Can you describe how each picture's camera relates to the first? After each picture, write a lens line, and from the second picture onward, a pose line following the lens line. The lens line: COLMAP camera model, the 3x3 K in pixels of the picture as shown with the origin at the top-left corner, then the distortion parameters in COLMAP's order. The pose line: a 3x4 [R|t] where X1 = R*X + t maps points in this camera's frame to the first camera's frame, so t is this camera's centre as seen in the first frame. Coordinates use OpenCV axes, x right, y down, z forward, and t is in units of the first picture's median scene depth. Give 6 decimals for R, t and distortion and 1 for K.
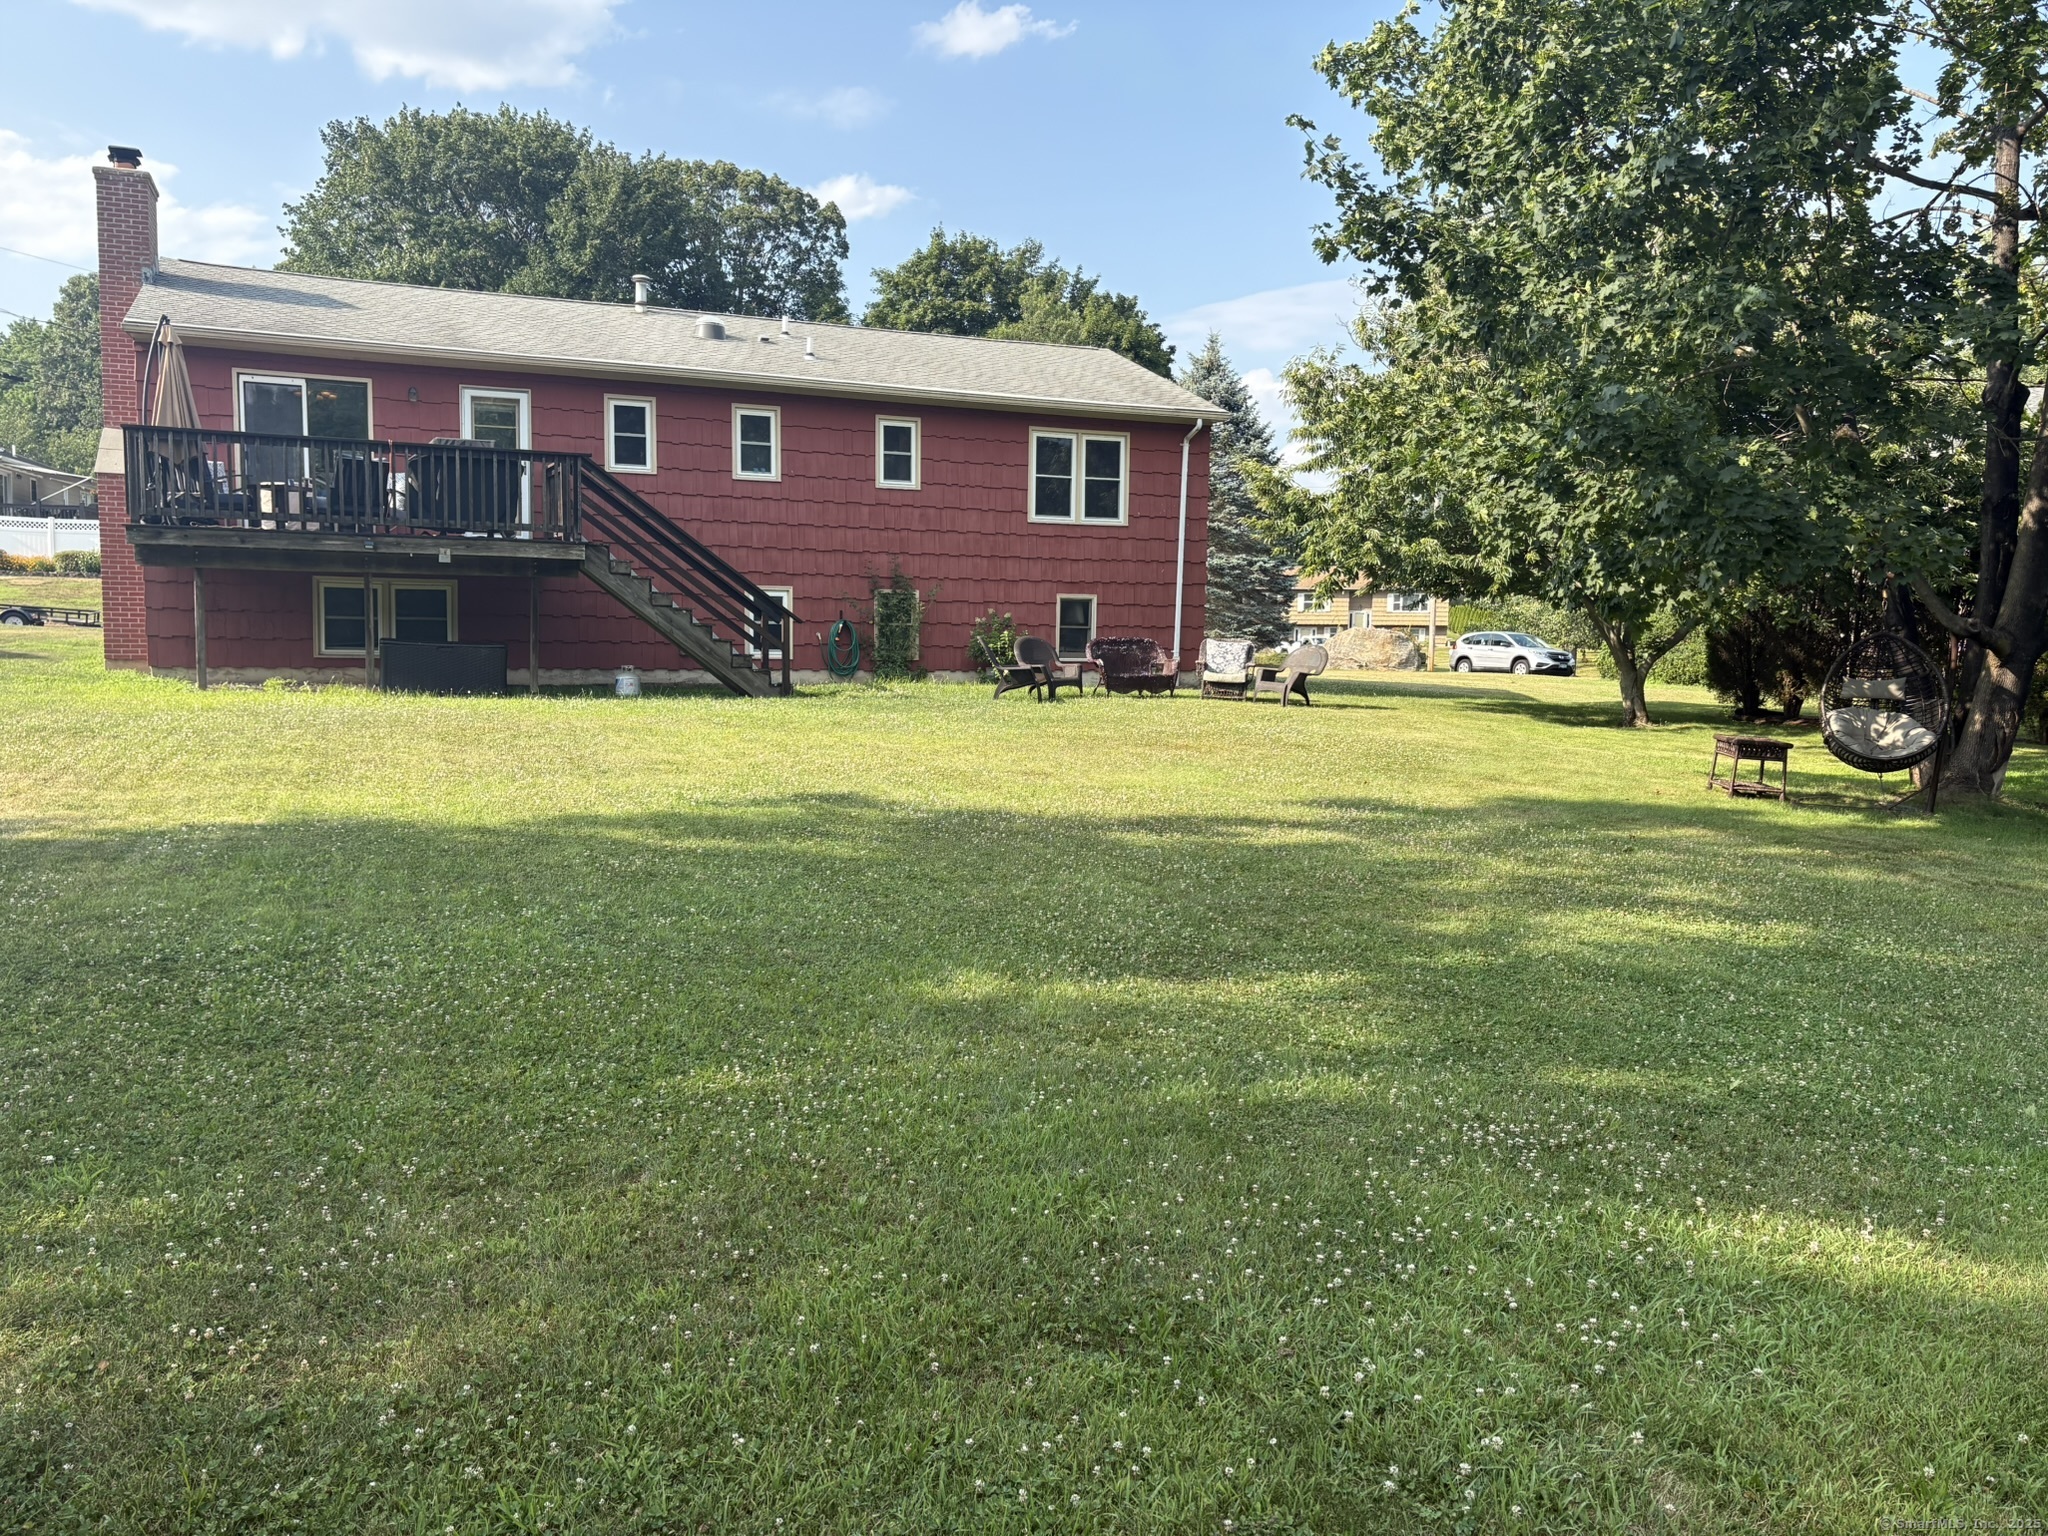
lens RADIAL K [[1548.6, 0, 1024.0], [0, 1548.6, 768.0], [0, 0, 1]] dist [0.079299, -0.097680]
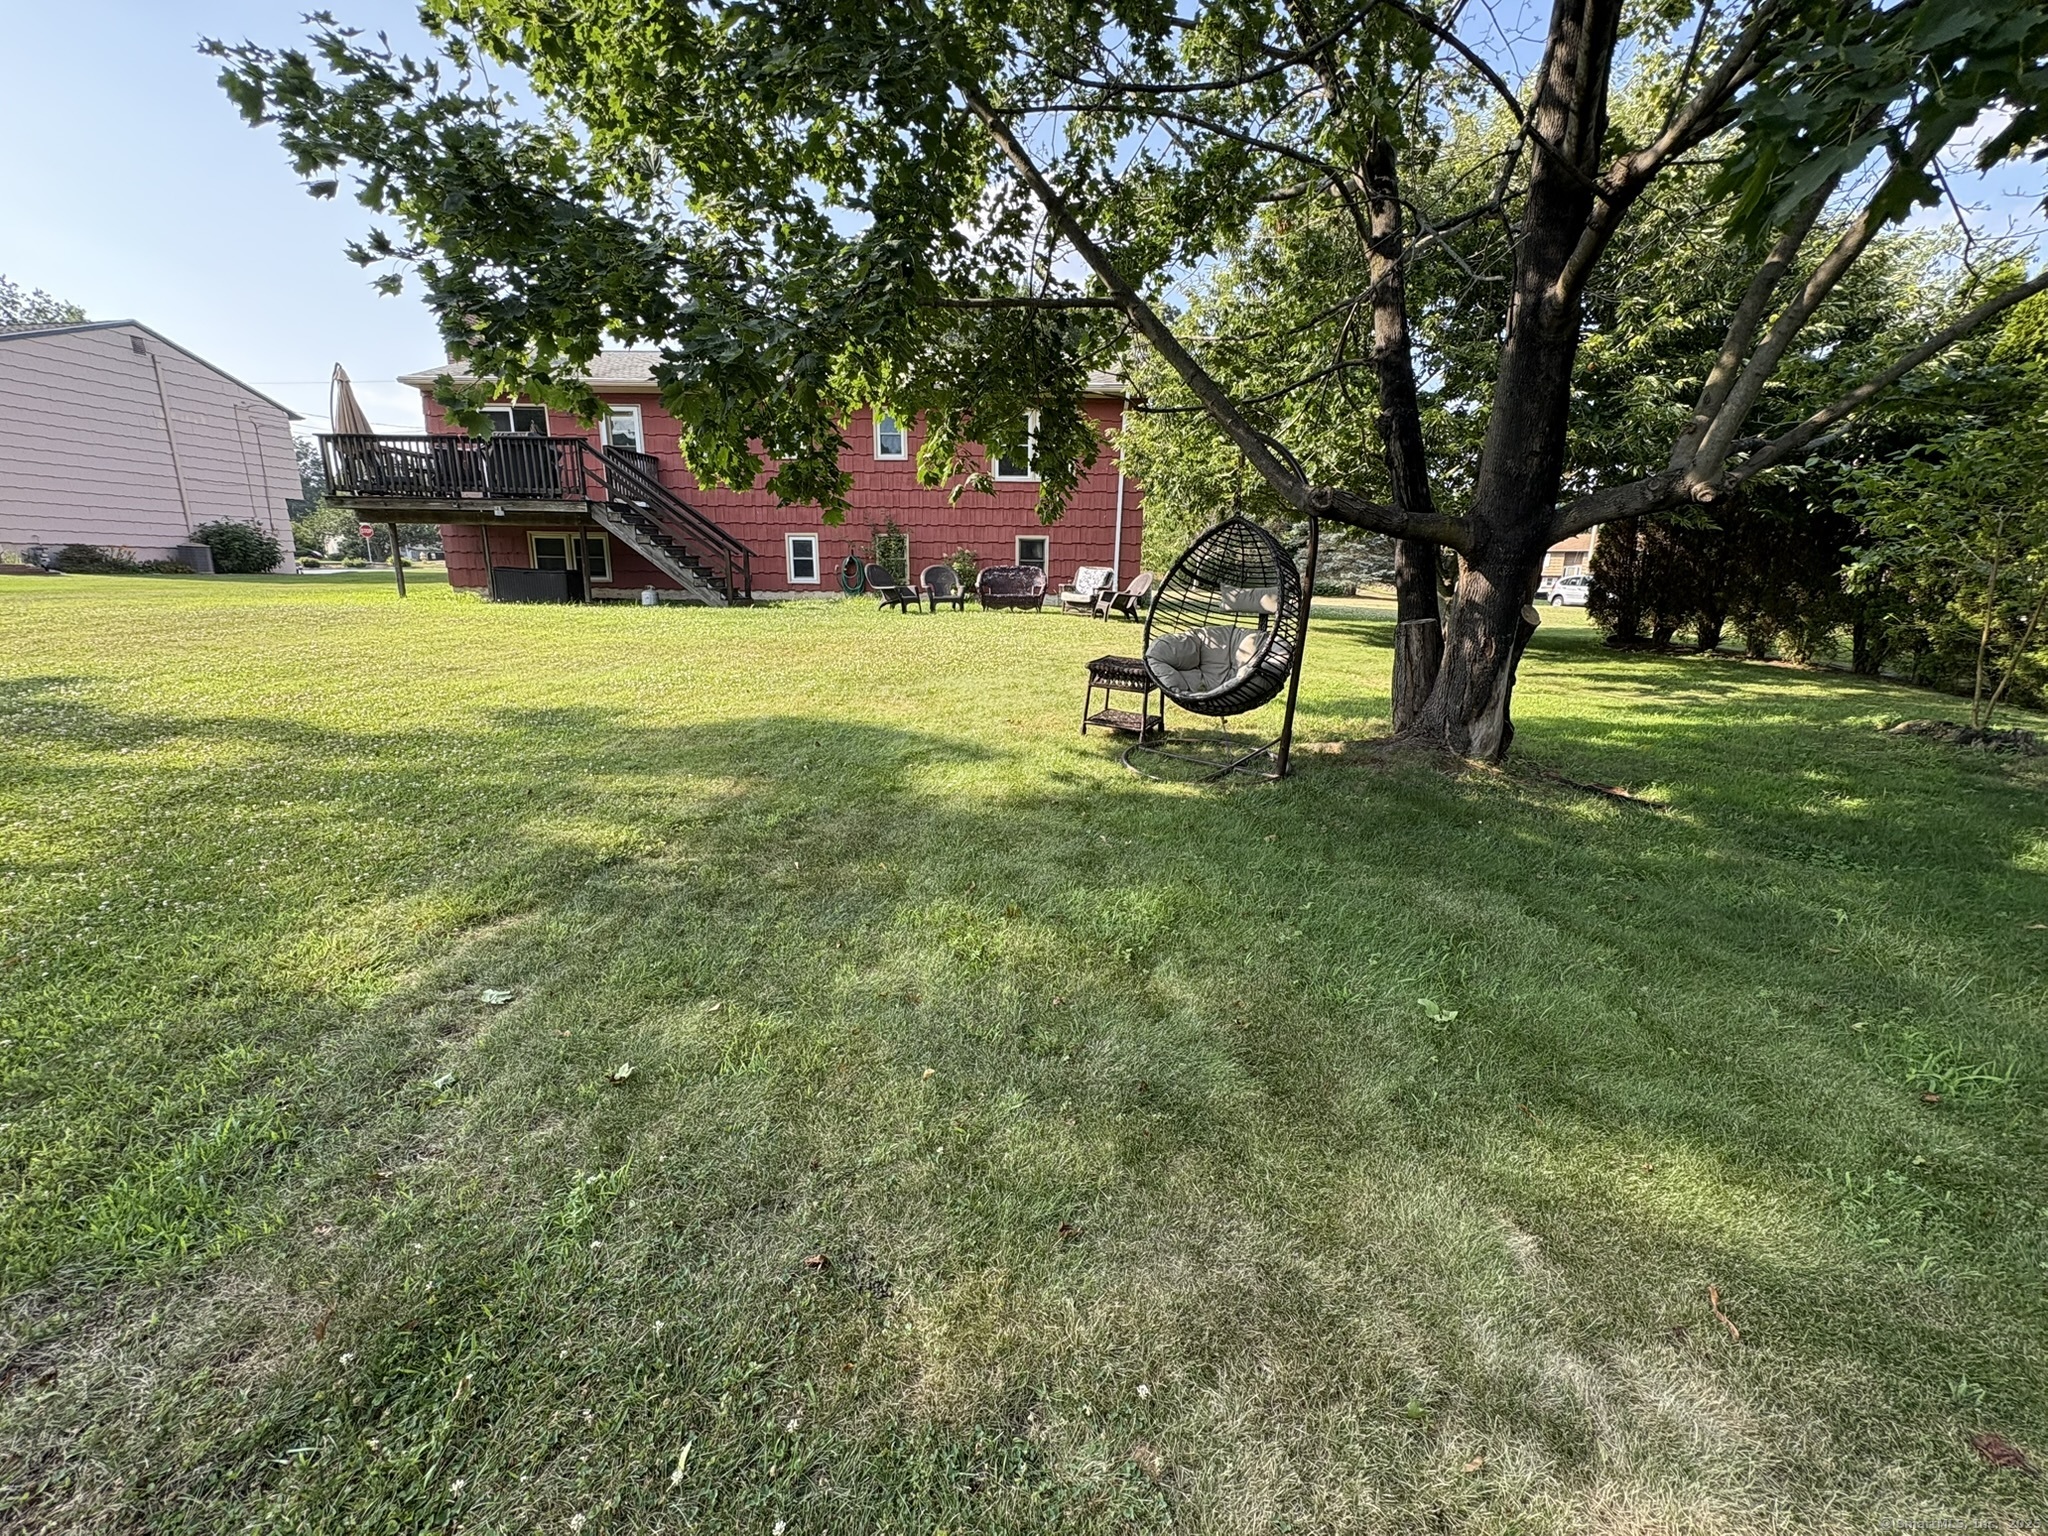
lens RADIAL K [[815.0, 0, 1029.2], [0, 815.0, 767.6], [0, 0, 1]] dist [-0.000326, 0.000300]
pose [[0.907729, 0.091586, -0.409438, 0.384042], [-0.036796, 0.989501, 0.139763, -0.013516], [0.417940, -0.111801, 0.901569, 0.383651]]
